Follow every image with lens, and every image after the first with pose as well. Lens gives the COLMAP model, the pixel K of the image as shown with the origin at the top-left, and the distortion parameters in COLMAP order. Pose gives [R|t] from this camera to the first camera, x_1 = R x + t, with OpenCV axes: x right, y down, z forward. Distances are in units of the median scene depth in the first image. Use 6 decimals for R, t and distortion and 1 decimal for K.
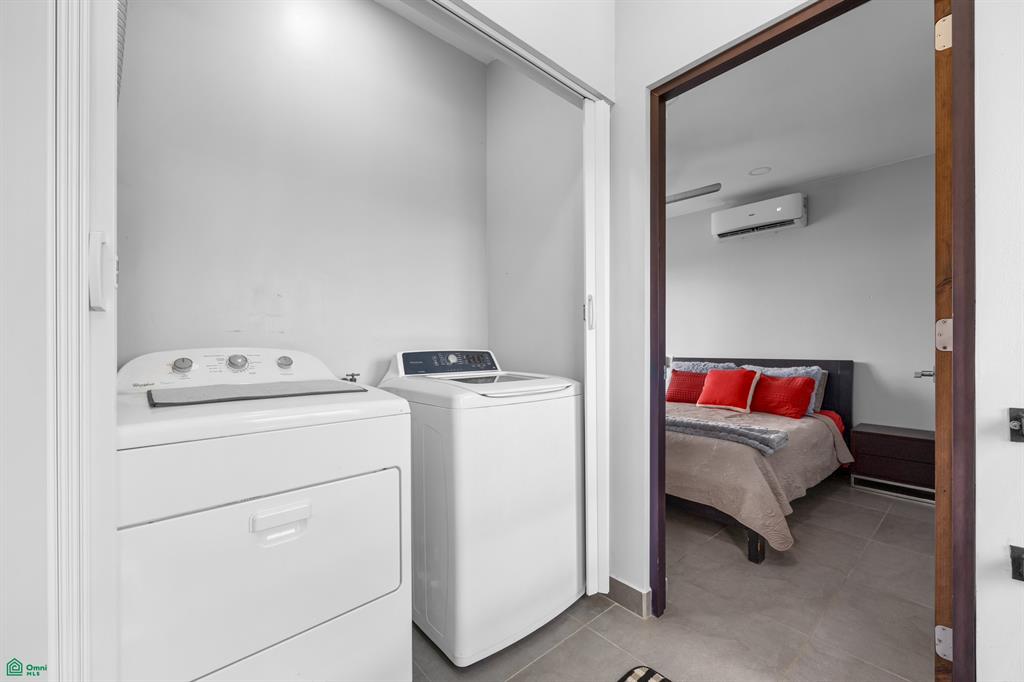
lens RADIAL K [[412.0, 0, 508.2], [0, 412.0, 344.4], [0, 0, 1]] dist [0.000824, 0.000012]
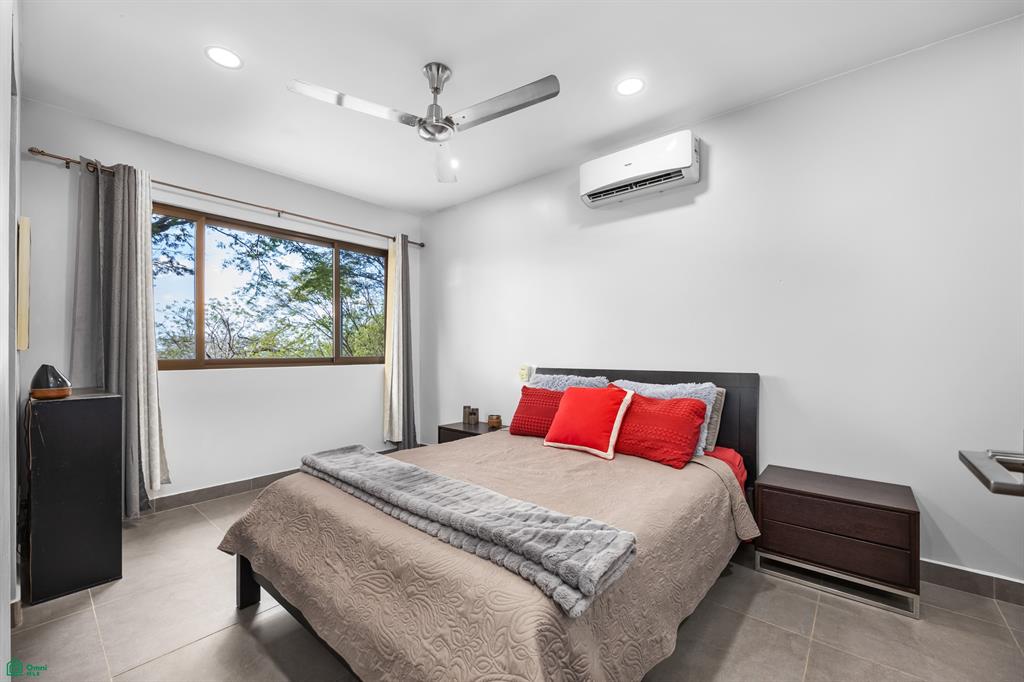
lens RADIAL K [[412.0, 0, 508.2], [0, 412.0, 344.4], [0, 0, 1]] dist [0.000824, 0.000012]
pose [[0.989003, 0.003146, 0.147865, 0.326177], [-0.002308, 0.999980, -0.005840, -0.004893], [-0.147881, 0.005435, 0.988990, 0.386883]]
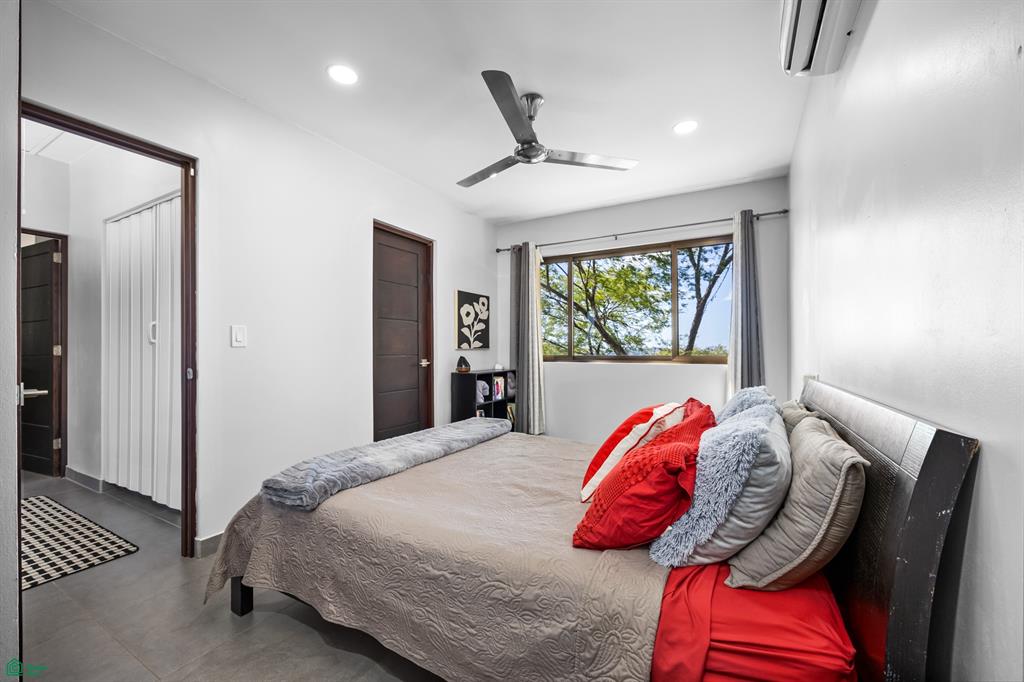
lens RADIAL K [[412.0, 0, 508.2], [0, 412.0, 344.4], [0, 0, 1]] dist [0.000824, 0.000012]
pose [[0.337032, -0.008659, -0.941453, 0.959423], [0.007939, 0.999948, -0.006355, -0.004983], [0.941460, -0.005333, 0.337083, 0.747839]]
